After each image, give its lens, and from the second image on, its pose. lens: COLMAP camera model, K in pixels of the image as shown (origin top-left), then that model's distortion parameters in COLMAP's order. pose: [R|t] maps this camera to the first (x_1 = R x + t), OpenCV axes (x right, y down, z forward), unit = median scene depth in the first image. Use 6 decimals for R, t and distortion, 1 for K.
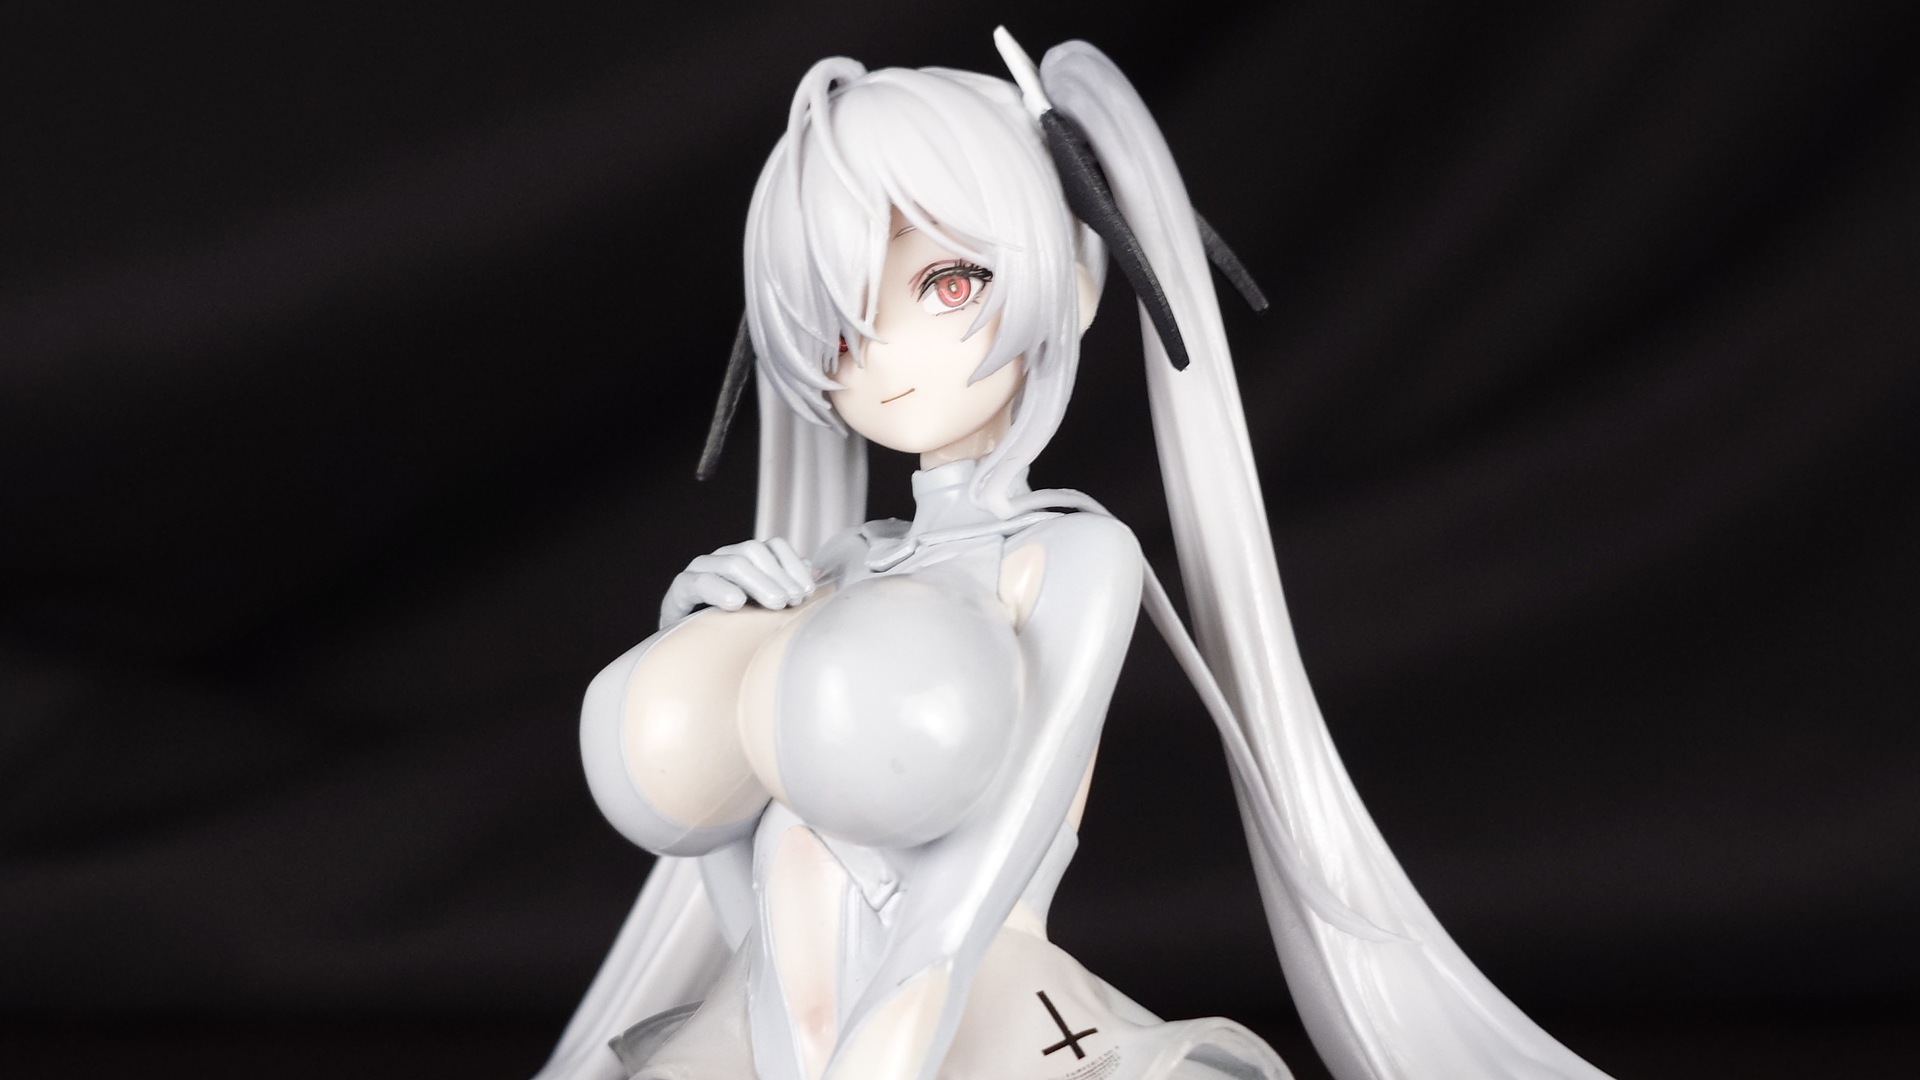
lens RADIAL K [[2785.5, 0, 948.2], [0, 2785.5, 508.4], [0, 0, 1]] dist [0.015029, 0.000000]
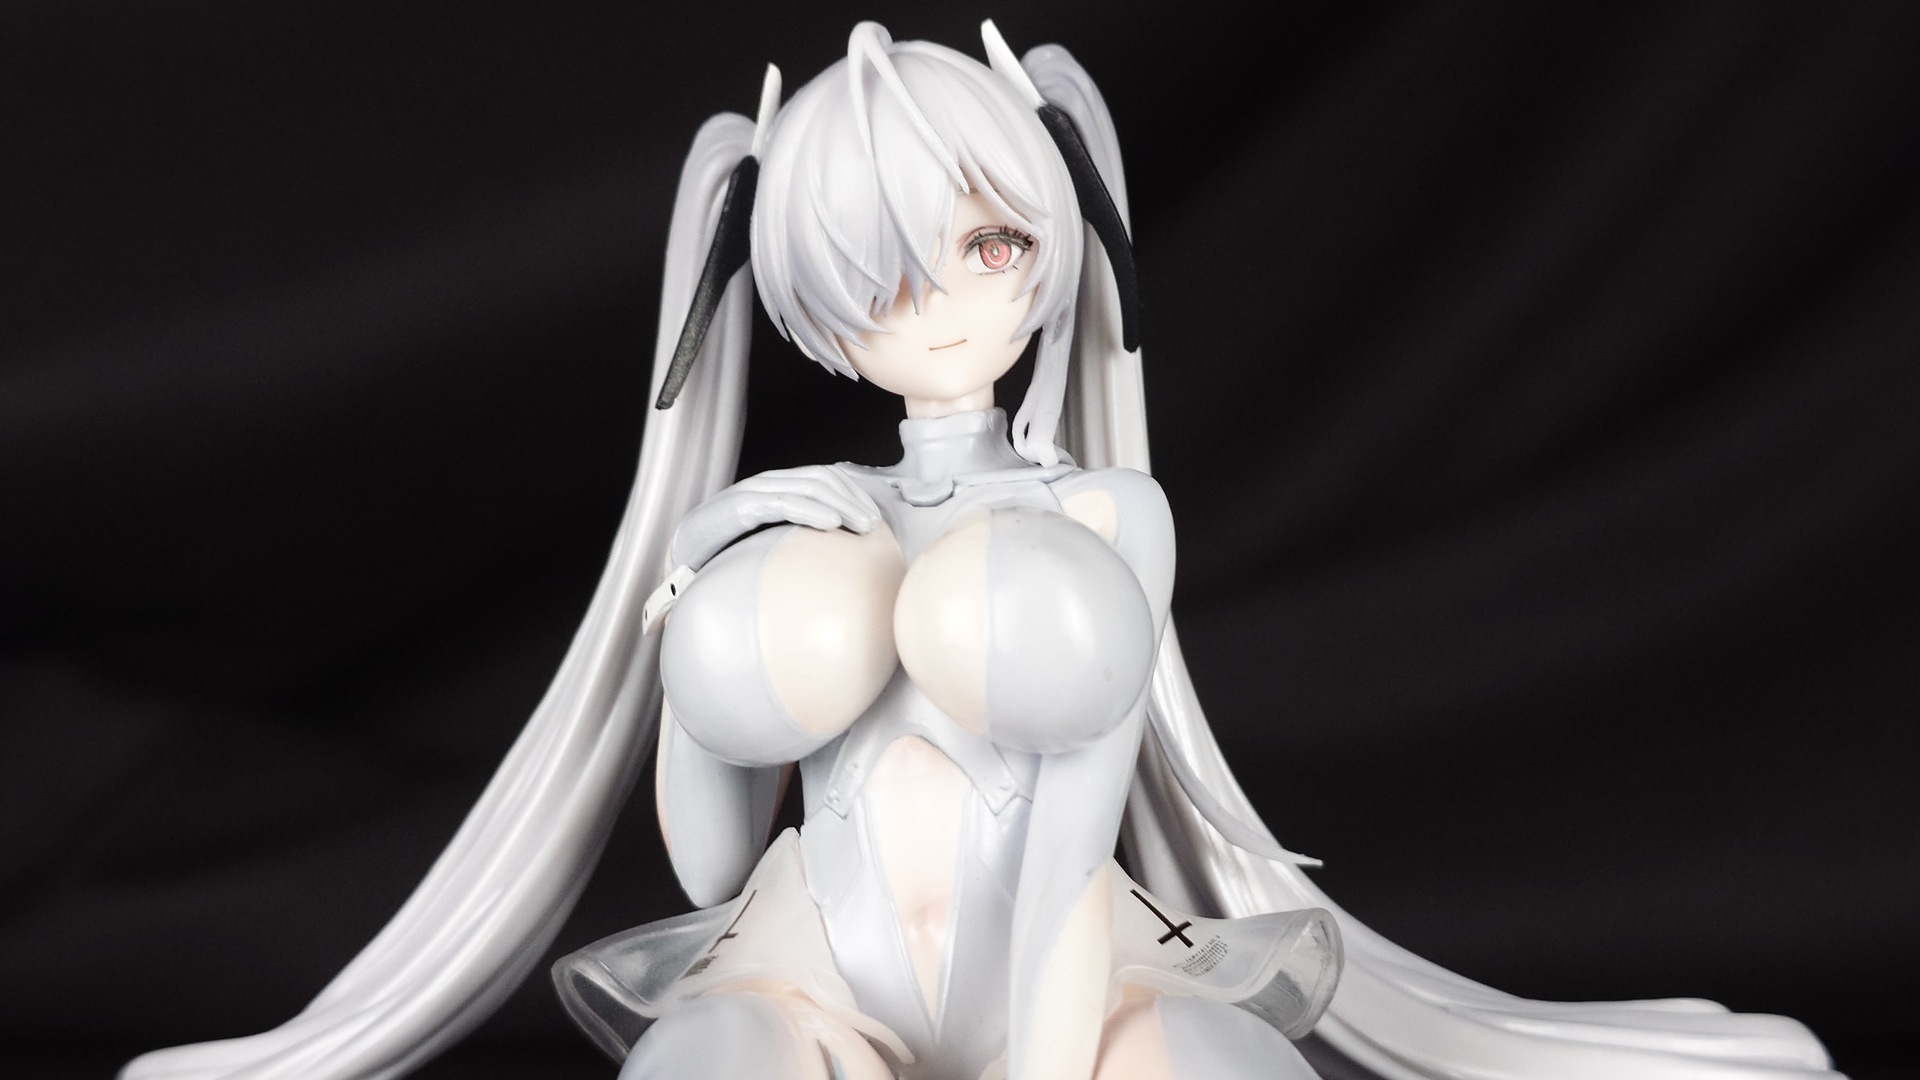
lens RADIAL K [[2785.5, 0, 964.7], [0, 2785.5, 545.8], [0, 0, 1]] dist [0.015029, 0.000000]
pose [[0.842848, 0.079769, 0.532207, -0.575705], [-0.067058, 0.996813, -0.043208, 0.082373], [-0.533958, 0.000729, 0.845511, 0.091779]]
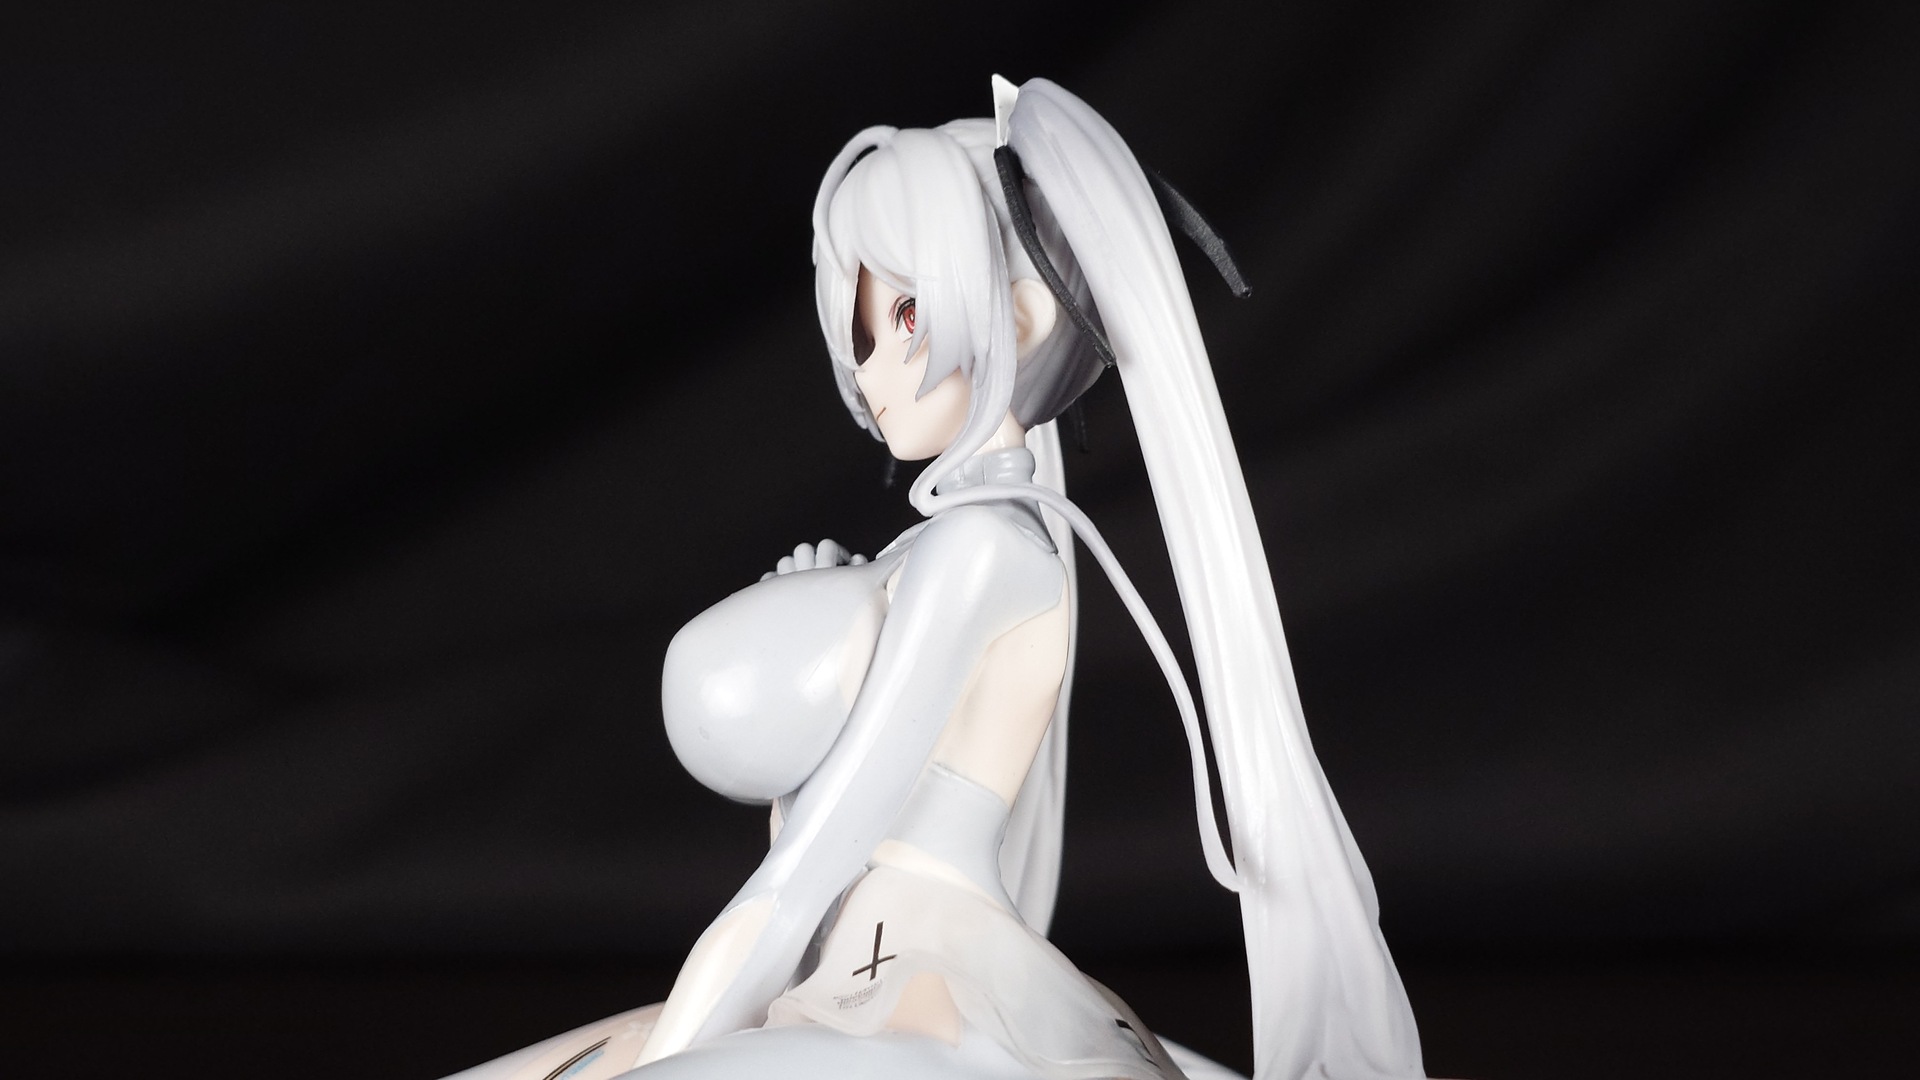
lens RADIAL K [[2785.5, 0, 971.4], [0, 2785.5, 531.3], [0, 0, 1]] dist [0.015029, 0.000000]
pose [[0.755668, -0.057820, -0.652398, 0.771662], [0.076980, 0.997032, 0.000802, 0.010530], [0.650415, -0.050828, 0.757876, 0.134249]]
